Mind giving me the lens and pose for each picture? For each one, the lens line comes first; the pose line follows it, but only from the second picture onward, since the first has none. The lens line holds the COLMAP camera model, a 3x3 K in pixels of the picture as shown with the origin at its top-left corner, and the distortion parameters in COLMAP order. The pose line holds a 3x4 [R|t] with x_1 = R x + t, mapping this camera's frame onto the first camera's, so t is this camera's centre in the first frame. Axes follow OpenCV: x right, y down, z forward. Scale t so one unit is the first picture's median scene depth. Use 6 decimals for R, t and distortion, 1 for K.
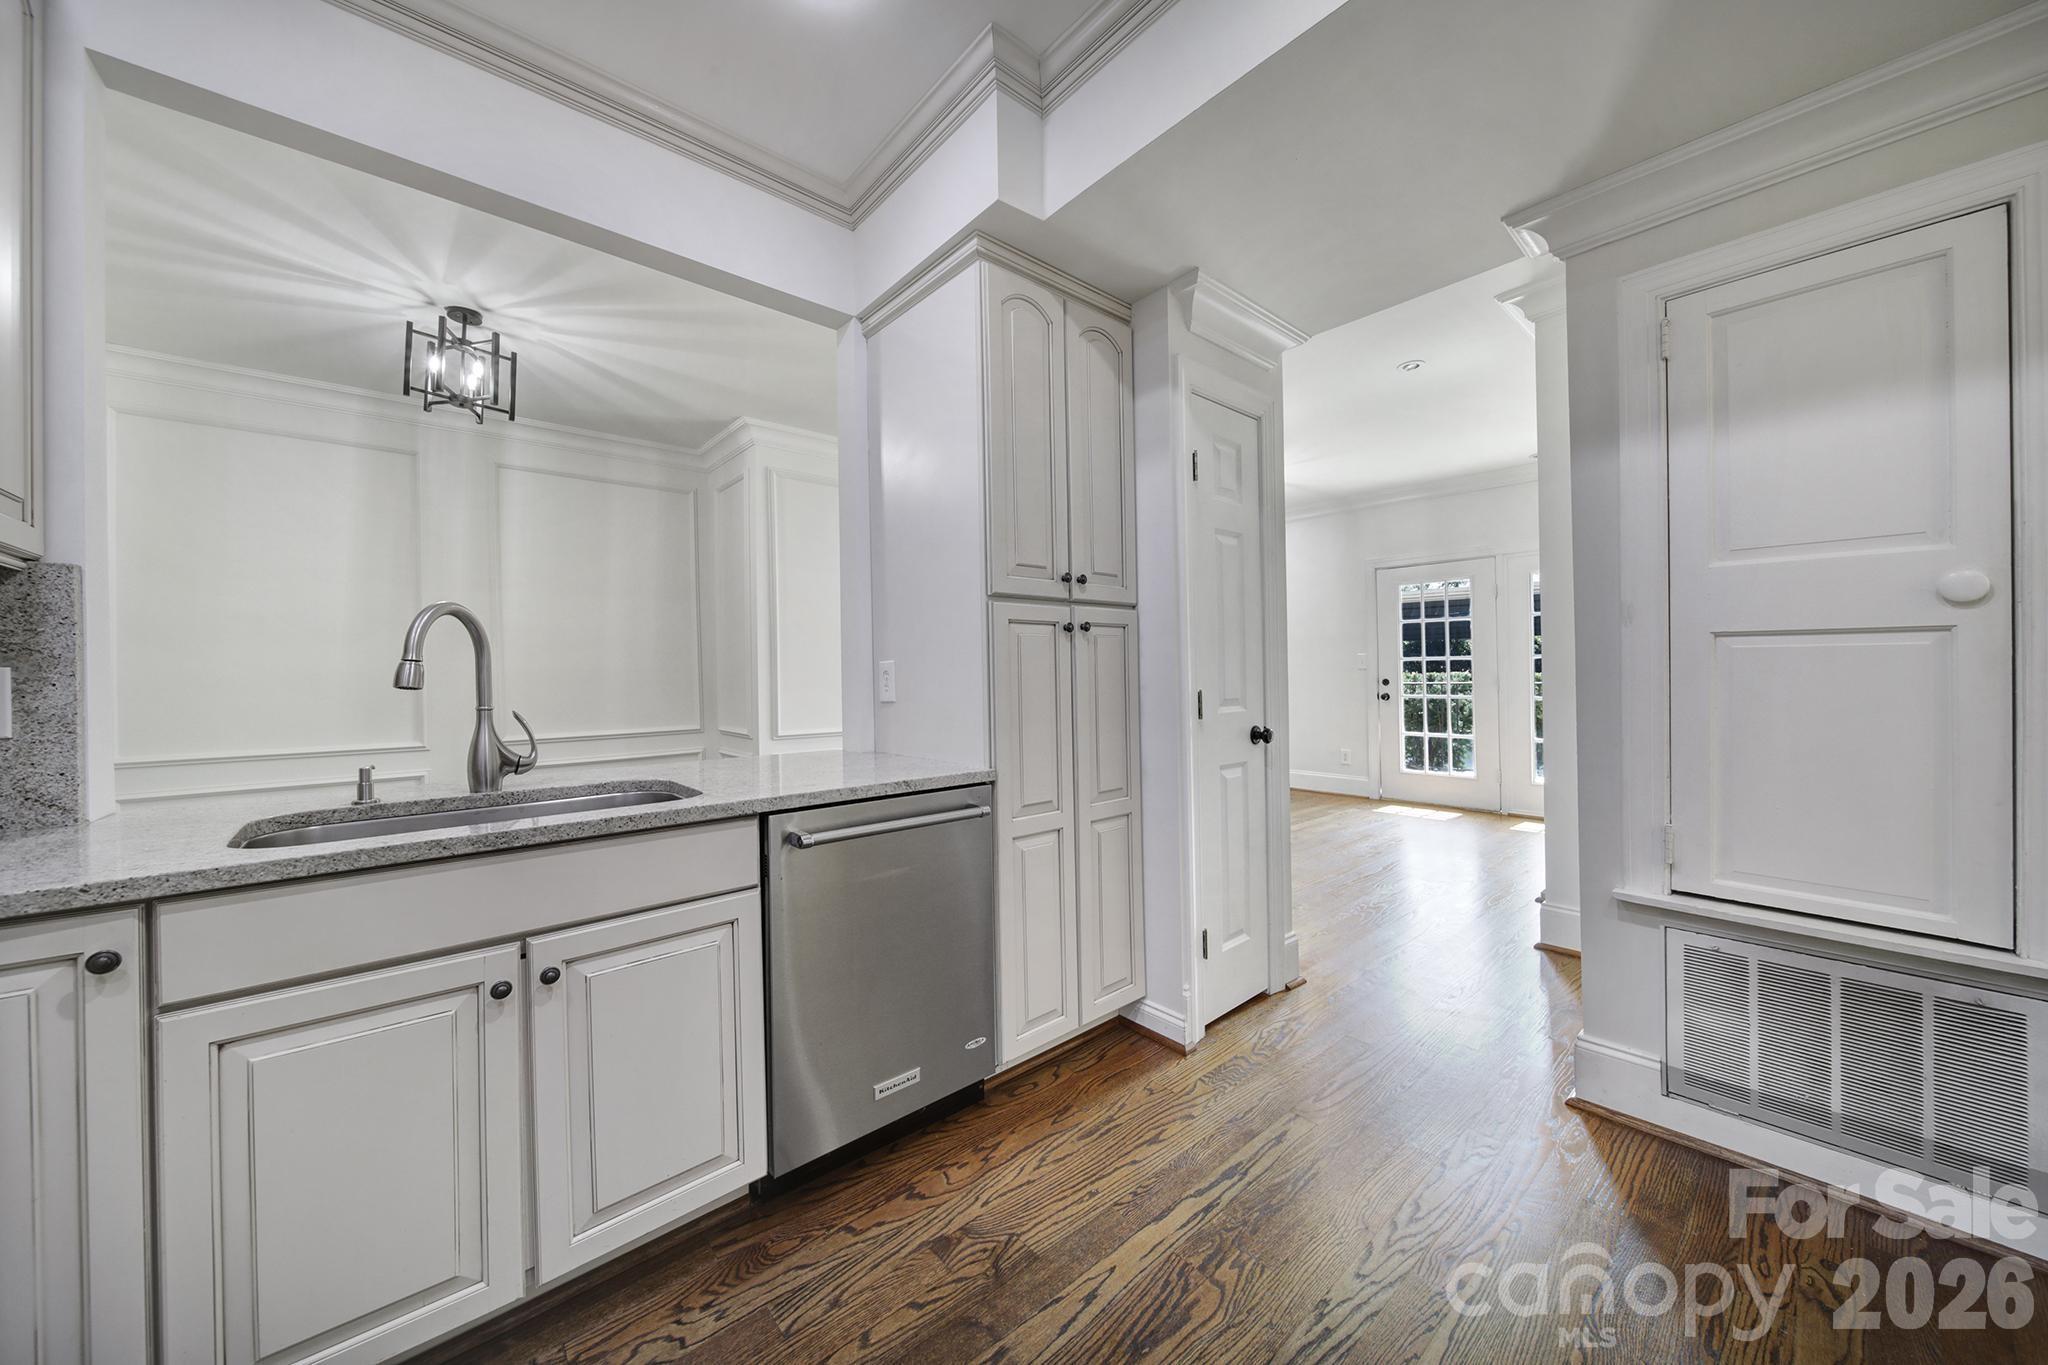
lens RADIAL K [[724.2, 0, 1007.9], [0, 724.2, 667.3], [0, 0, 1]] dist [-0.000799, -0.000111]
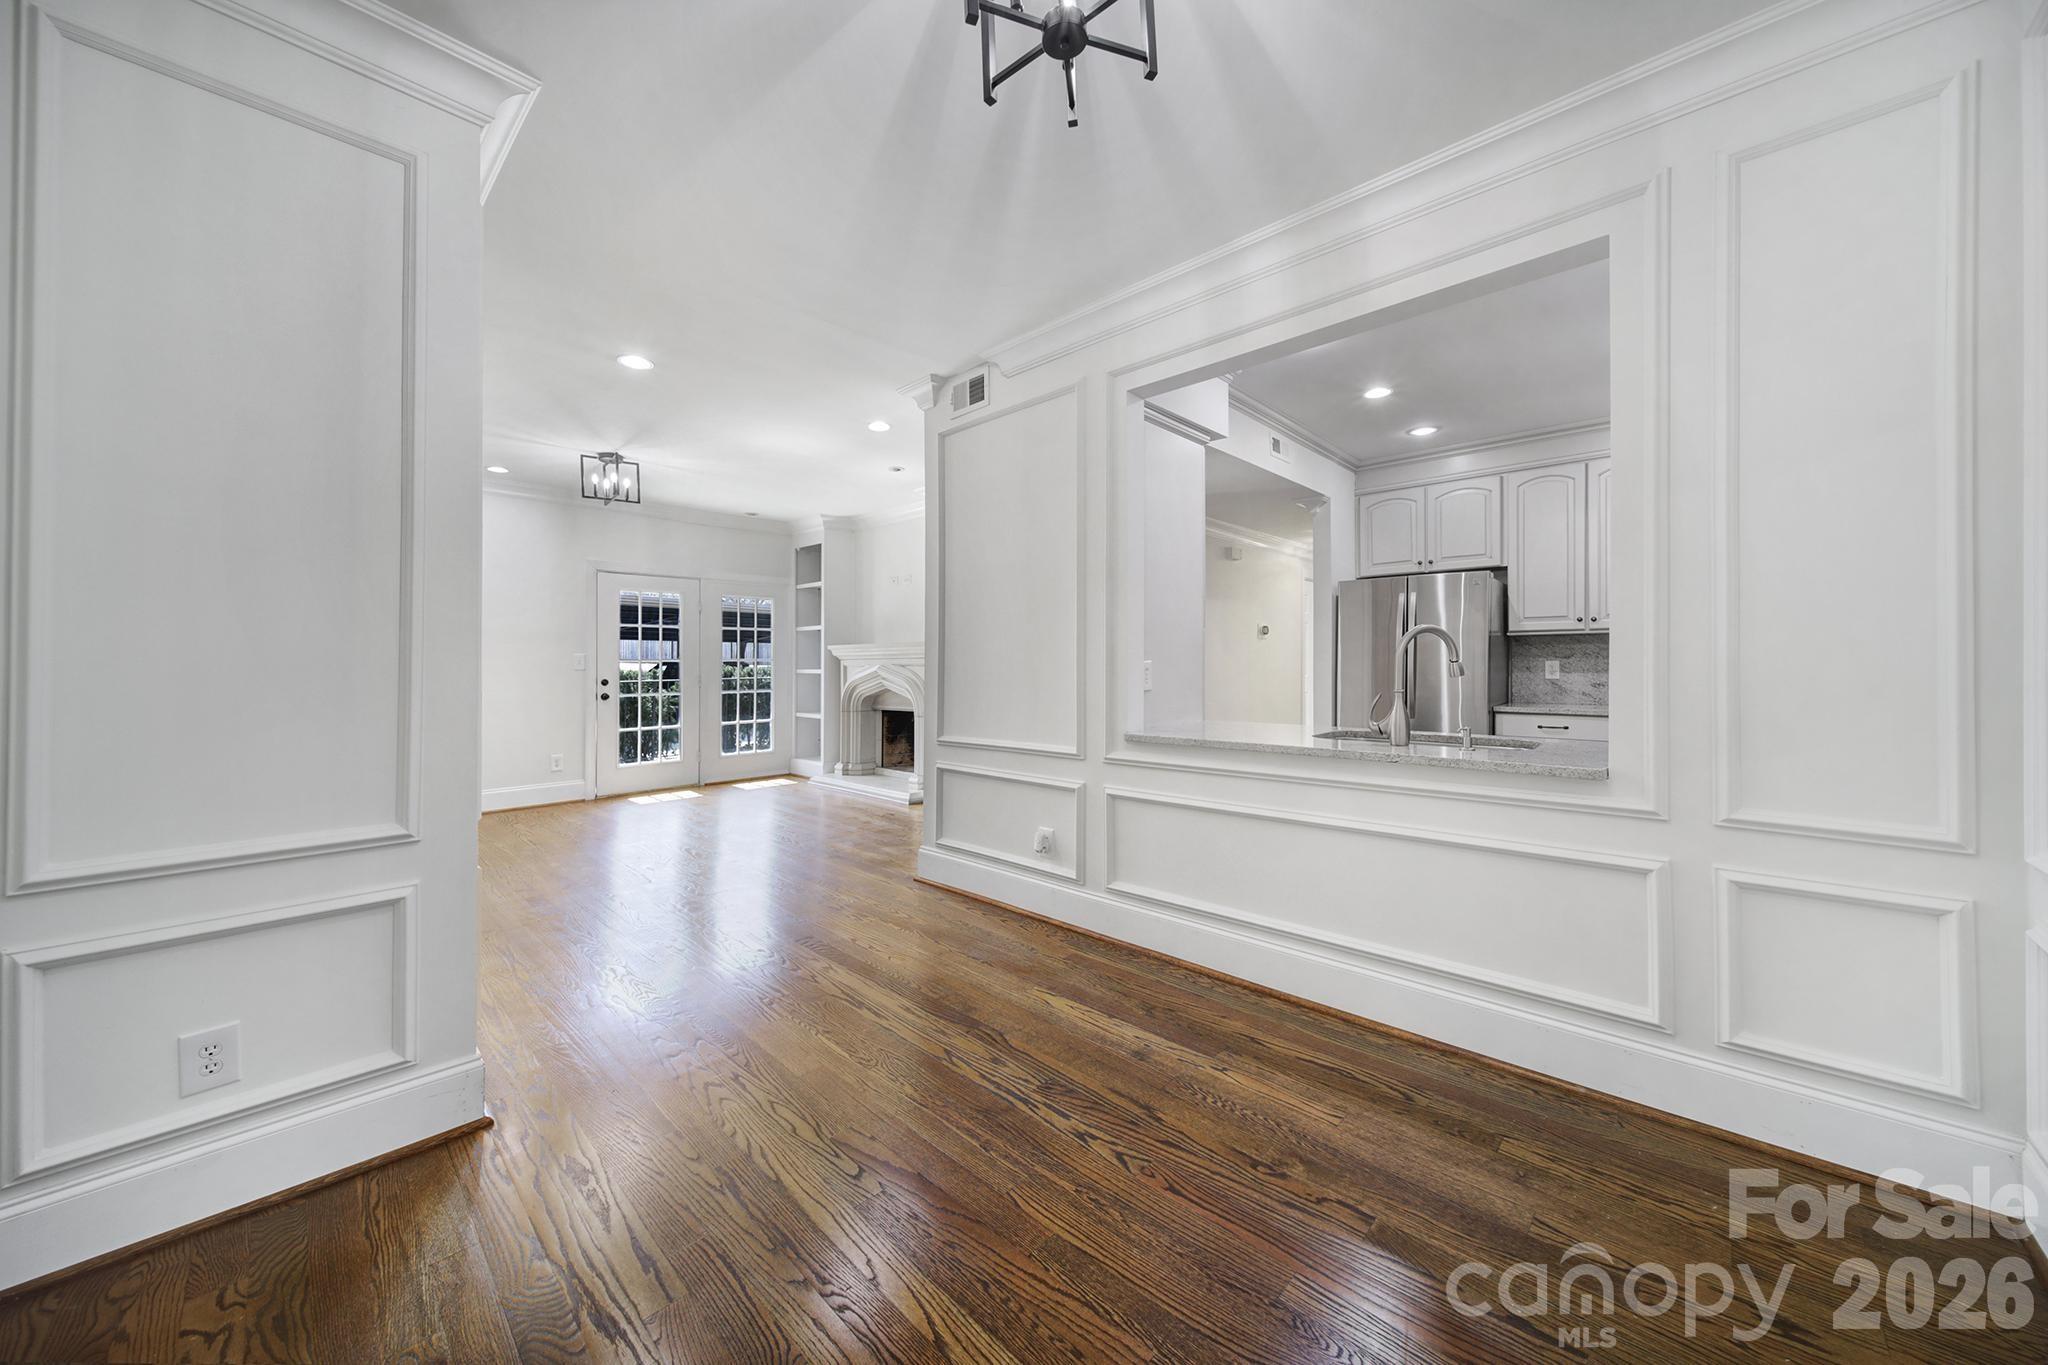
lens RADIAL K [[724.2, 0, 1029.7], [0, 724.2, 664.8], [0, 0, 1]] dist [-0.000799, -0.000111]
pose [[-0.112415, 0.006085, 0.993643, -1.575511], [0.001765, 0.999981, -0.005924, 0.007510], [-0.993660, 0.001088, -0.112423, 1.482038]]
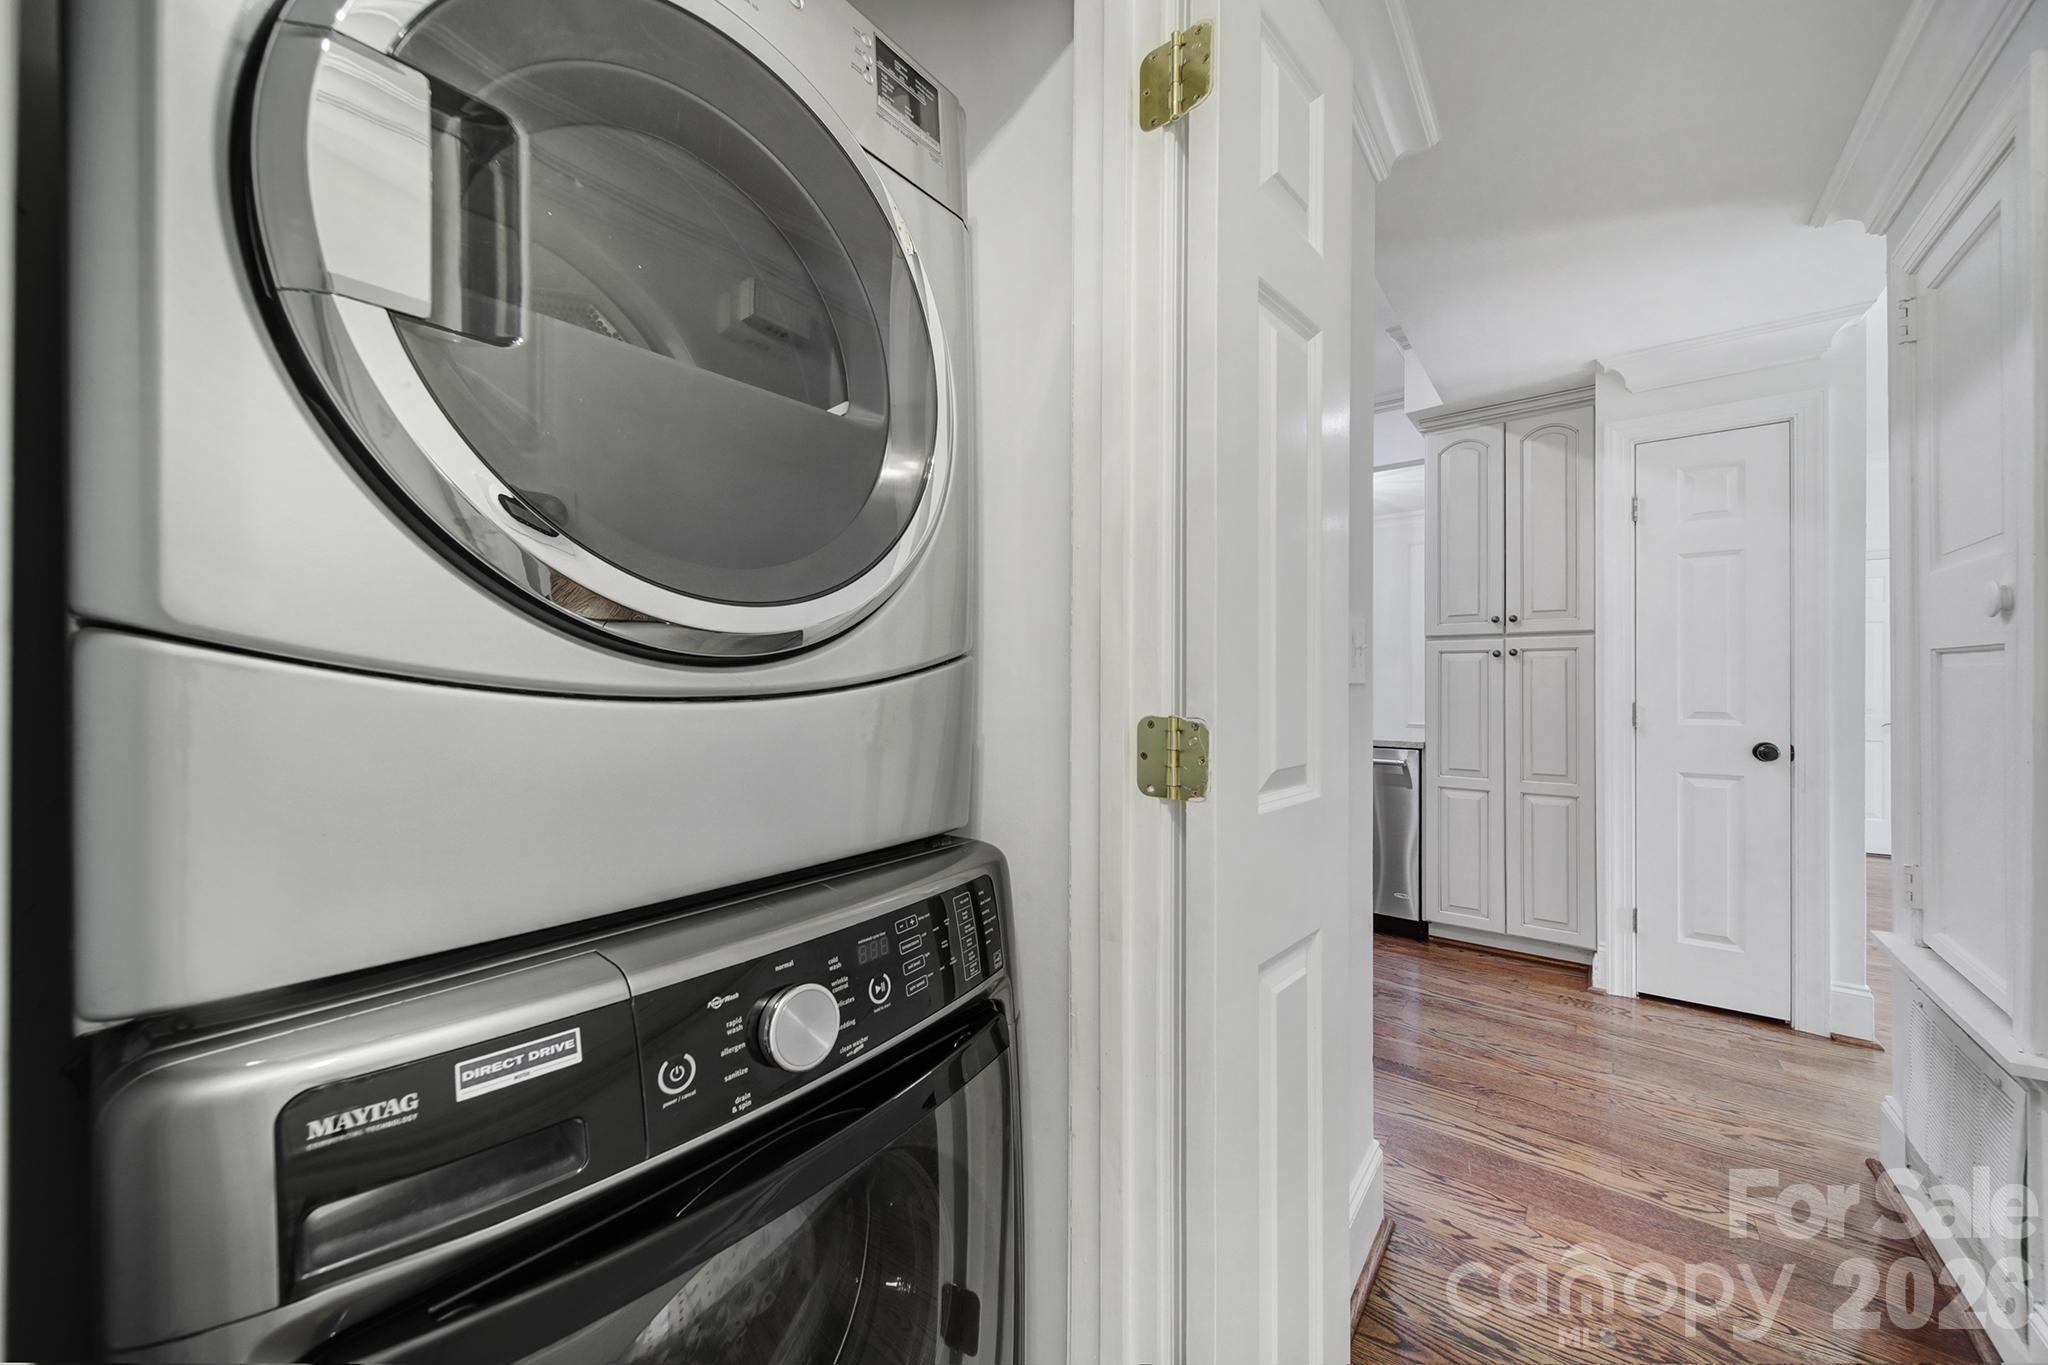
lens RADIAL K [[724.2, 0, 1036.6], [0, 724.2, 677.3], [0, 0, 1]] dist [-0.000799, -0.000111]
pose [[0.206360, 0.006835, -0.978452, 1.304589], [0.000080, 0.999975, 0.007002, -0.017992], [0.978476, -0.001523, 0.206355, -0.197630]]
